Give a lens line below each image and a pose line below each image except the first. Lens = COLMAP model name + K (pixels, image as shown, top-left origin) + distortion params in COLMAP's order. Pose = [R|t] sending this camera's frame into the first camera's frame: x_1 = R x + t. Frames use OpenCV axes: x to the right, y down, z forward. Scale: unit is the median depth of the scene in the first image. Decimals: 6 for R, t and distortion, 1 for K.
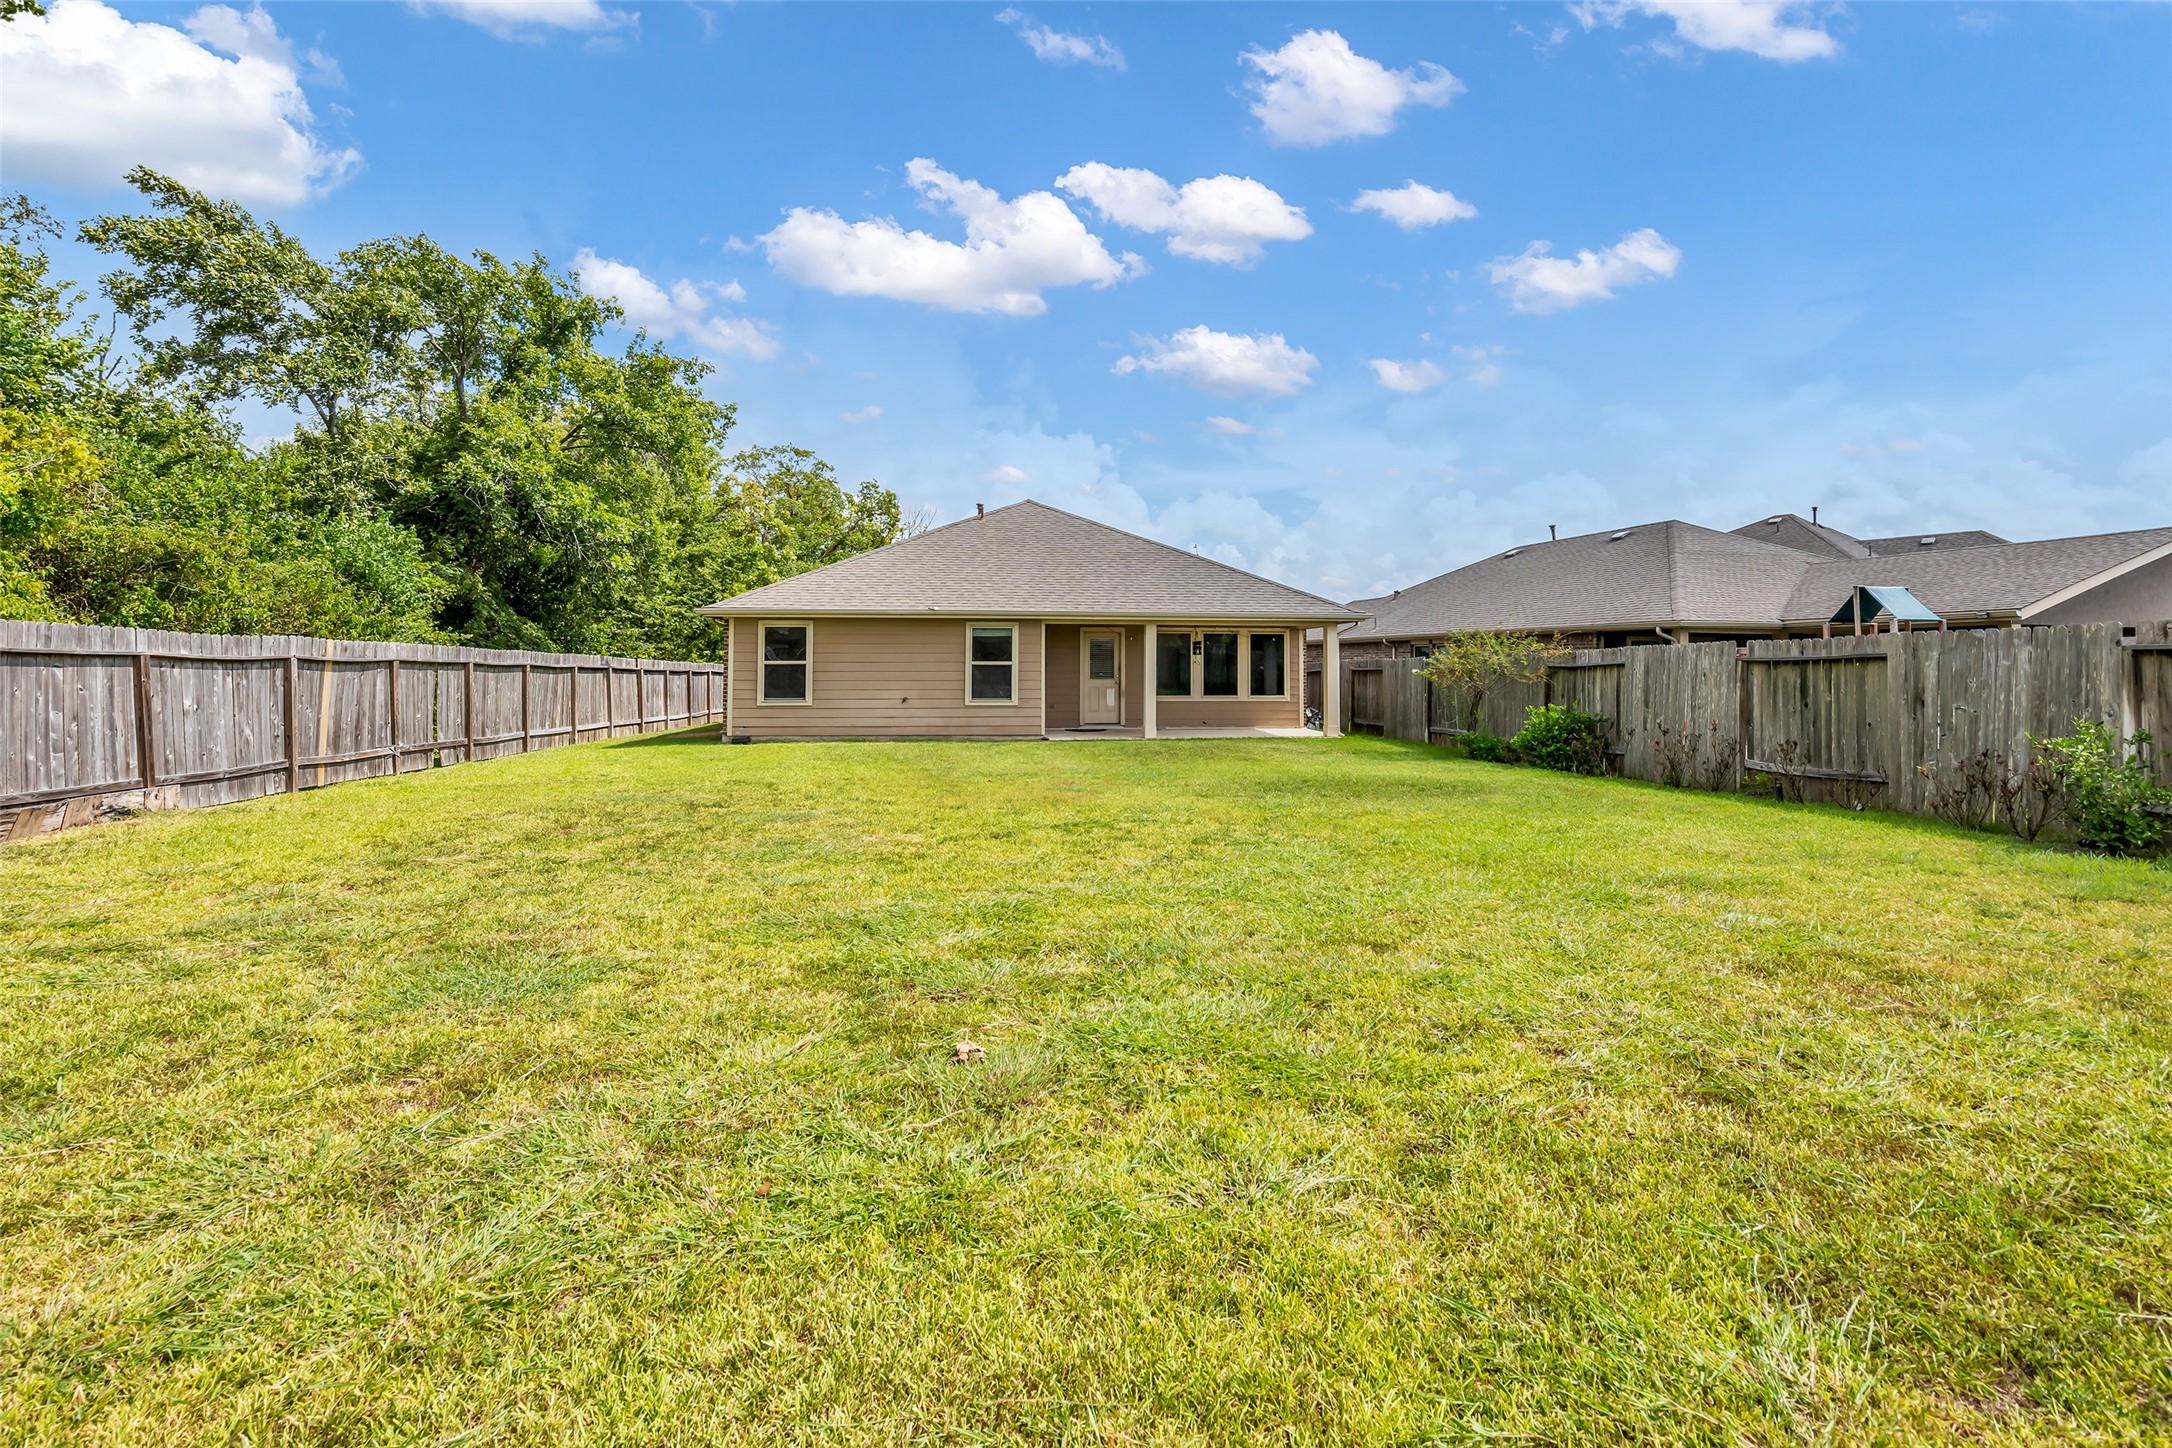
lens RADIAL K [[1023.9, 0, 1084.6], [0, 1023.9, 624.9], [0, 0, 1]] dist [-0.012498, 0.000434]
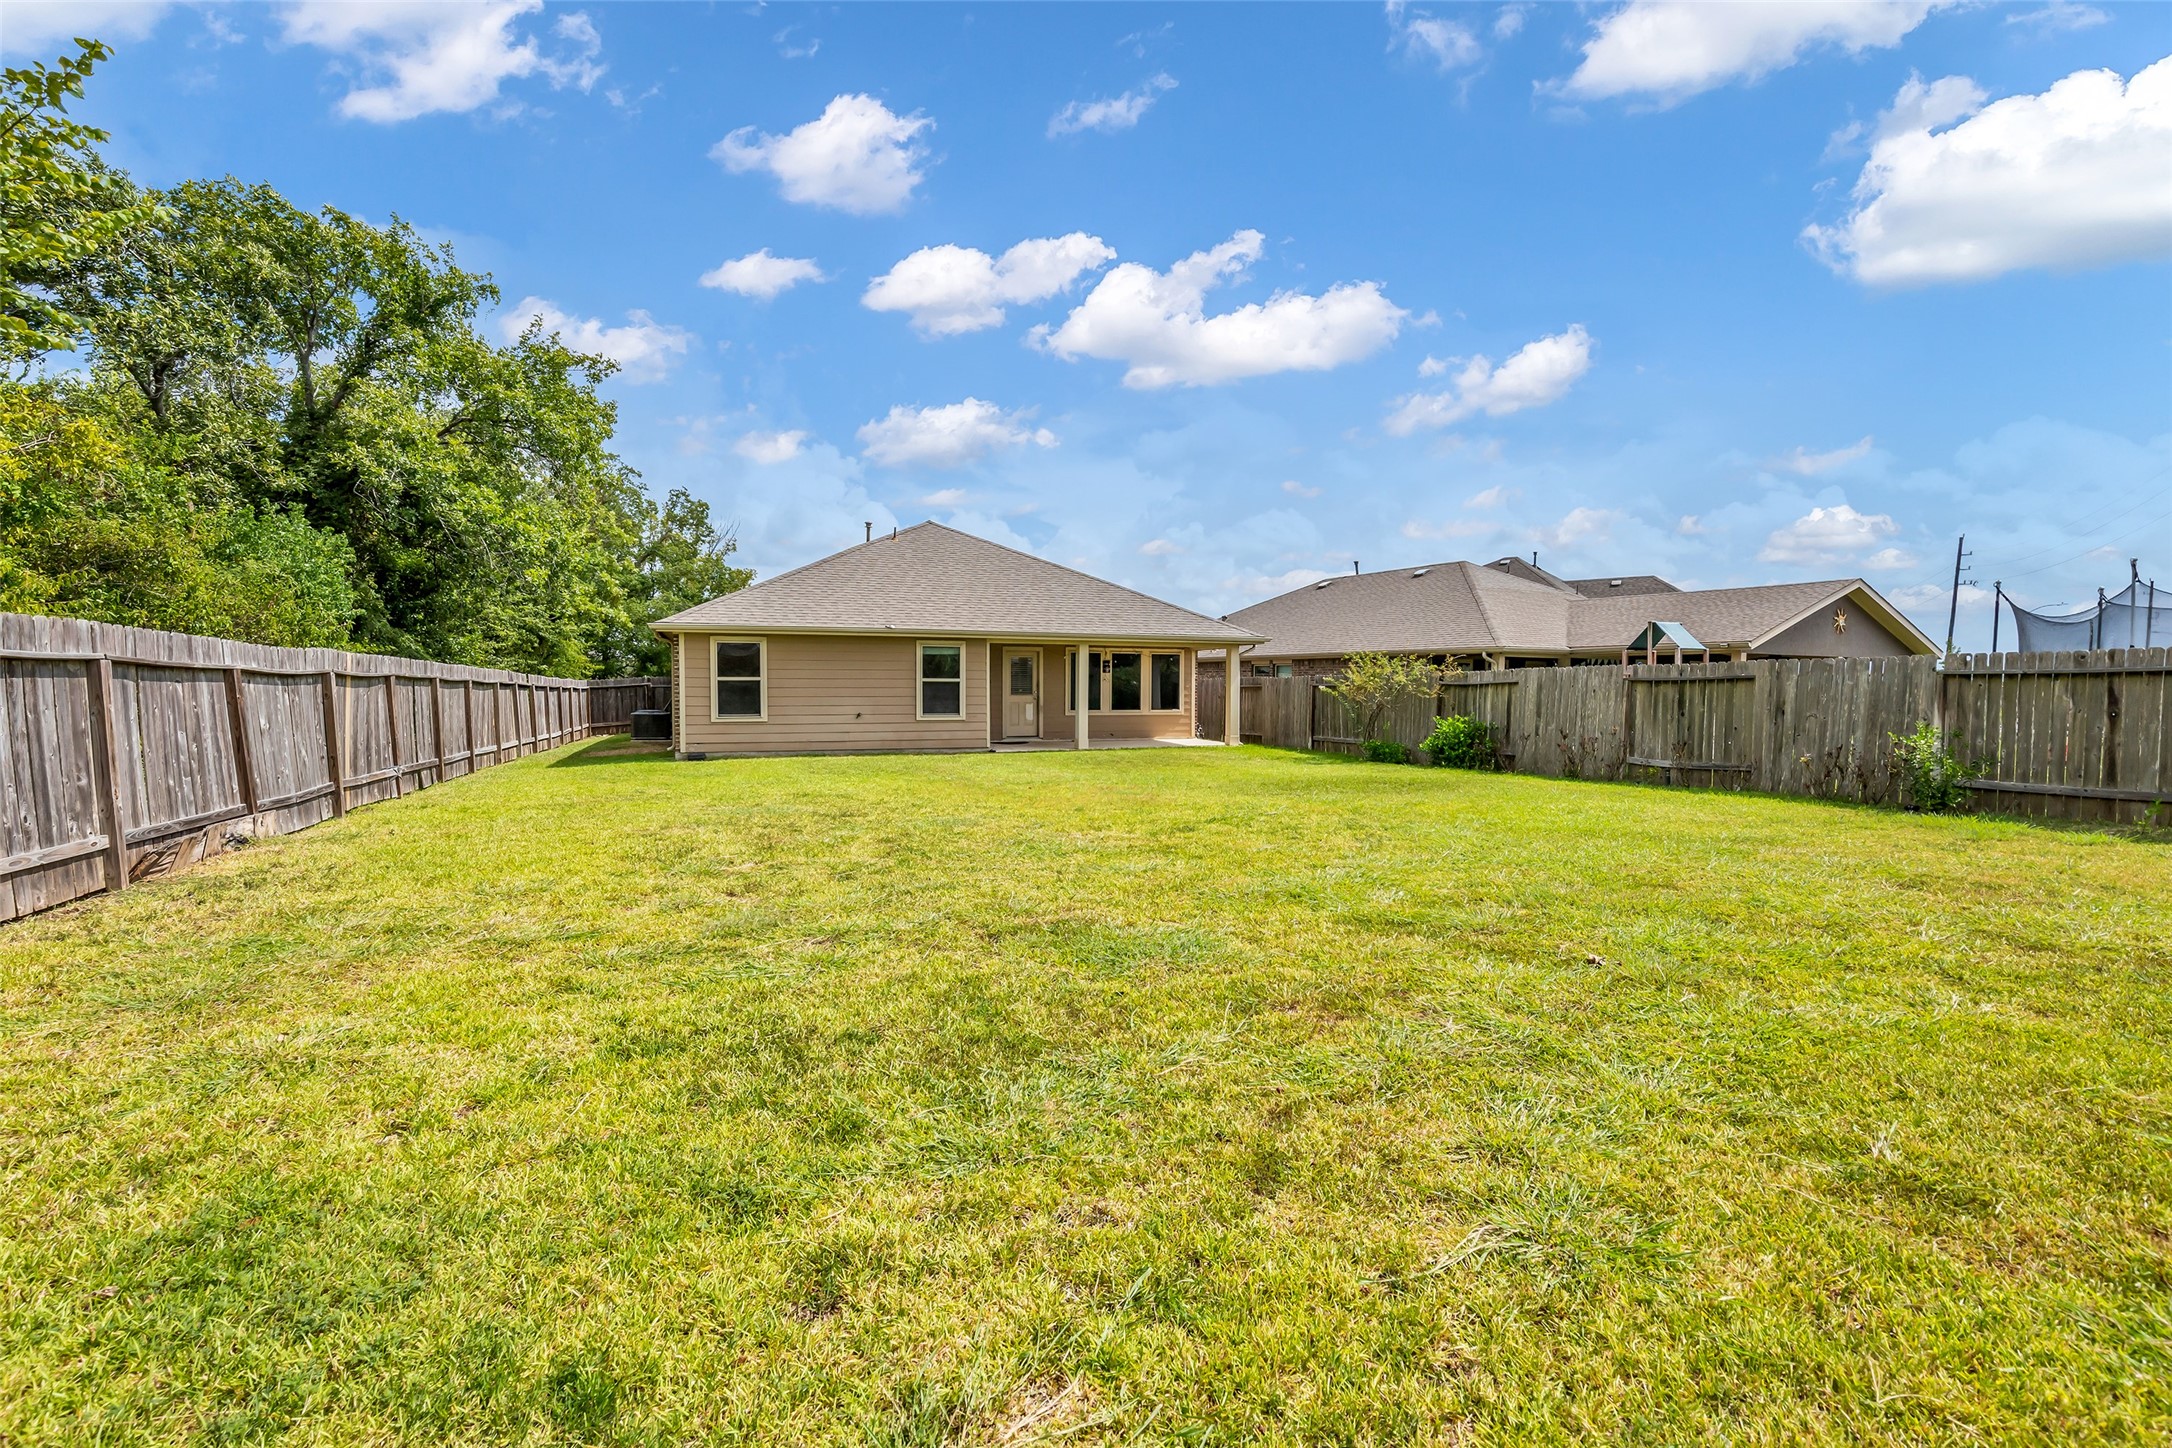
lens RADIAL K [[993.6, 0, 1087.8], [0, 993.6, 722.4], [0, 0, 1]] dist [-0.012511, 0.000600]
pose [[0.966934, -0.007701, 0.254911, -0.210575], [-0.012619, 0.996875, 0.077981, -0.000383], [-0.254715, -0.078619, 0.963815, -0.021579]]
